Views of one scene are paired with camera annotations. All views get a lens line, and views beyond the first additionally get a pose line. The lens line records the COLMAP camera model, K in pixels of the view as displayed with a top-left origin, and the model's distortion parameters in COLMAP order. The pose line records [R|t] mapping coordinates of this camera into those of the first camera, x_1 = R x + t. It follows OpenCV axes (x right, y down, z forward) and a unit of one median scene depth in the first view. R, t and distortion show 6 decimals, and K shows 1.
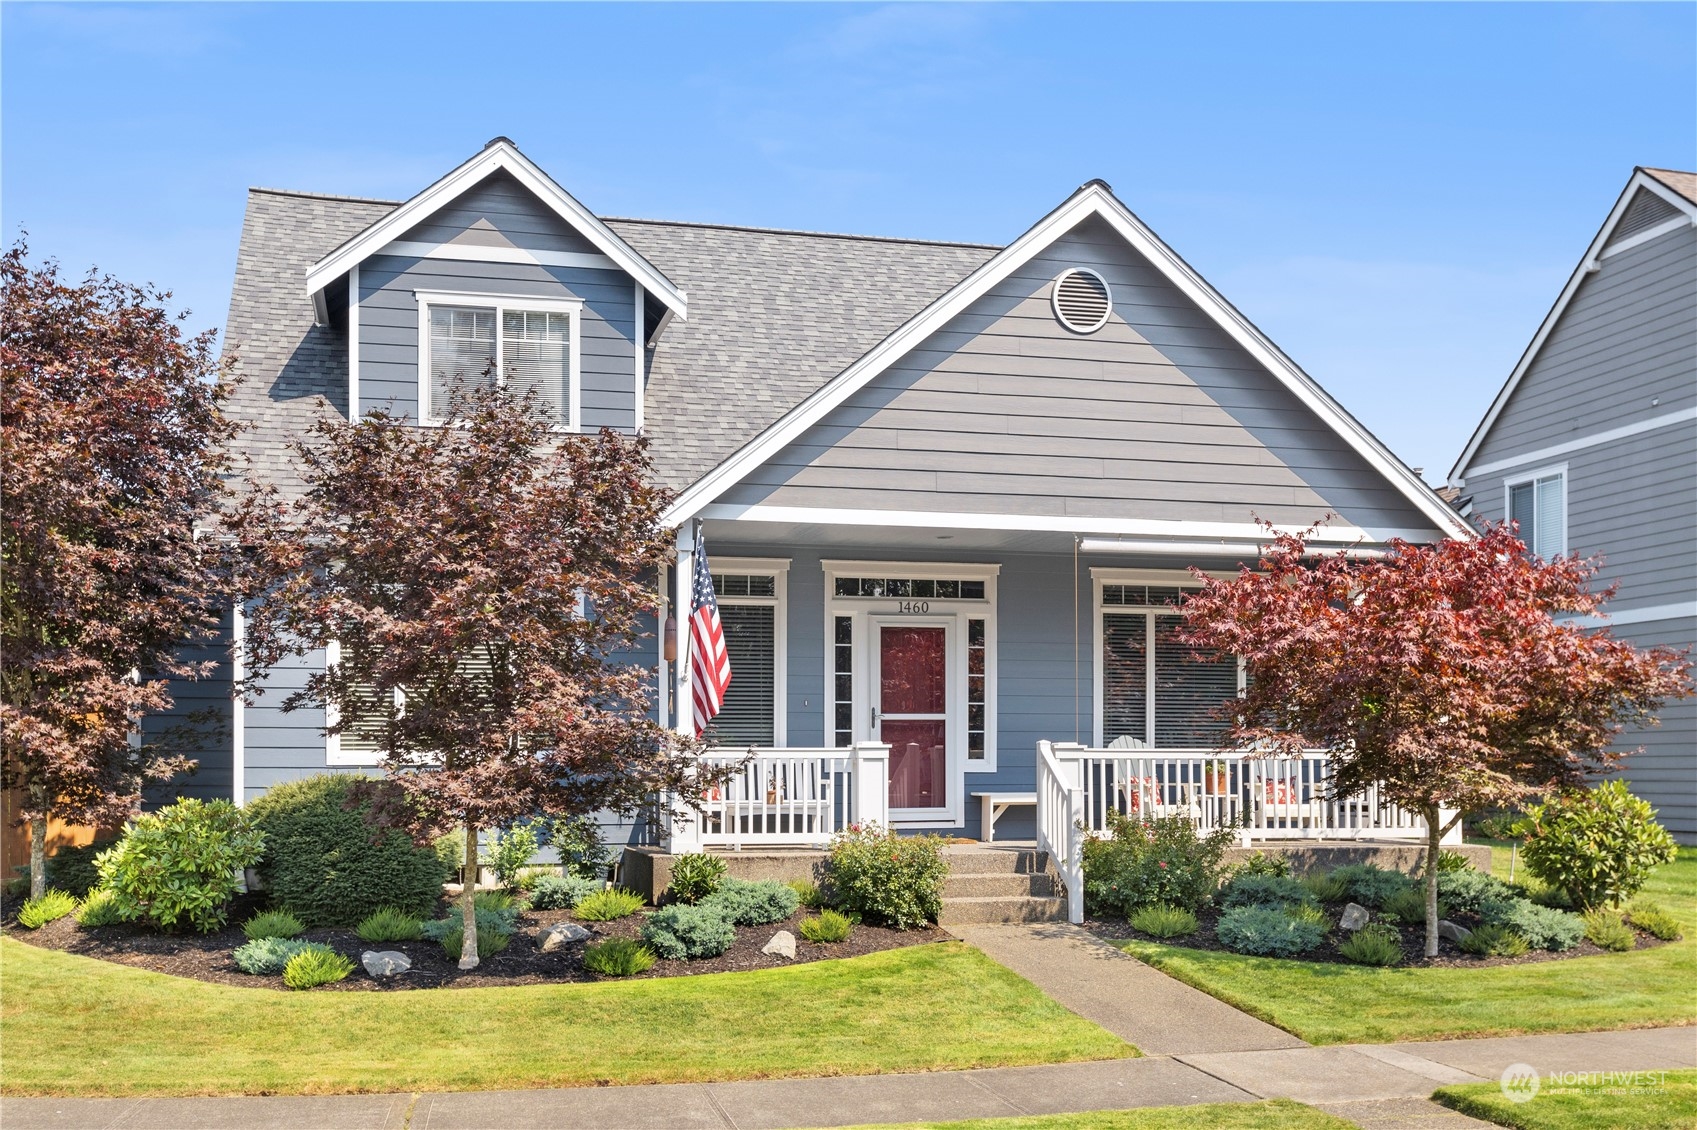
lens RADIAL K [[1687.9, 0, 865.1], [0, 1687.9, 700.2], [0, 0, 1]] dist [-0.016091, 0.000000]
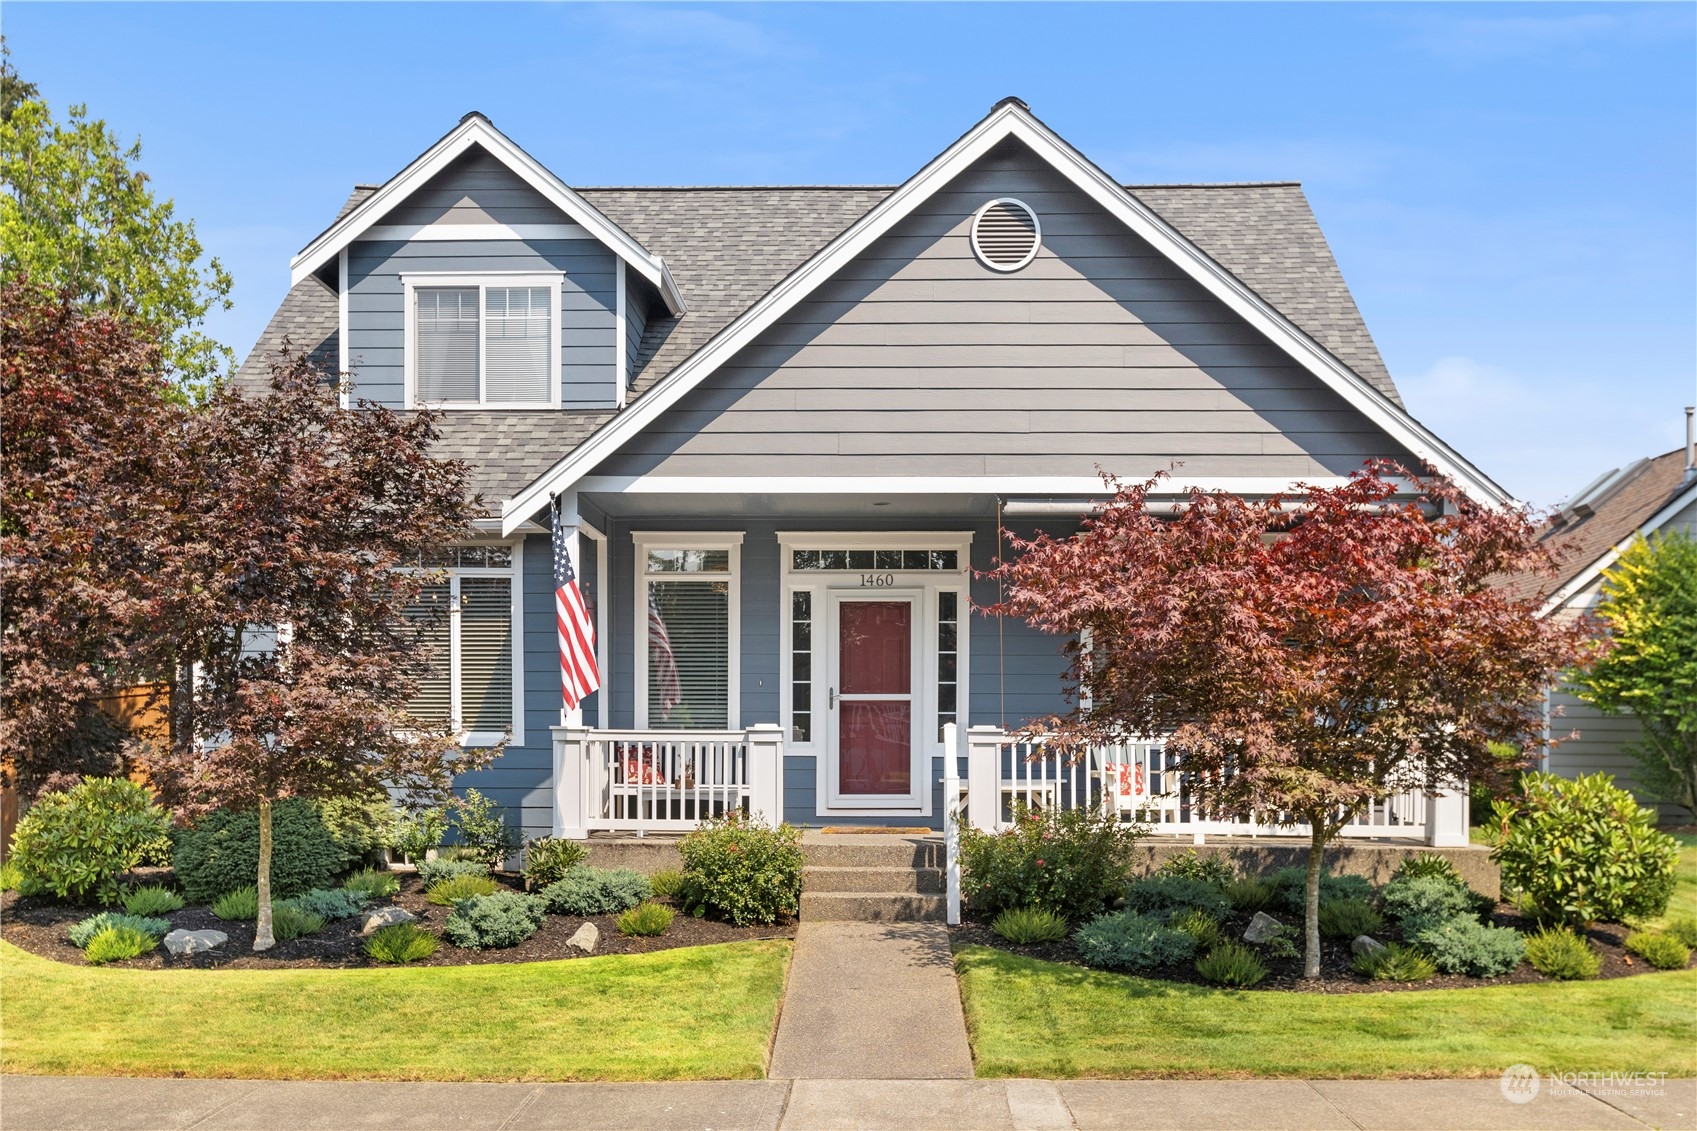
lens RADIAL K [[1690.6, 0, 896.5], [0, 1690.6, 732.1], [0, 0, 1]] dist [-0.014627, 0.000000]
pose [[0.965560, 0.003904, -0.260152, 0.313704], [0.004330, 0.999508, 0.031071, 0.000027], [0.260145, -0.031127, 0.965068, 0.107420]]
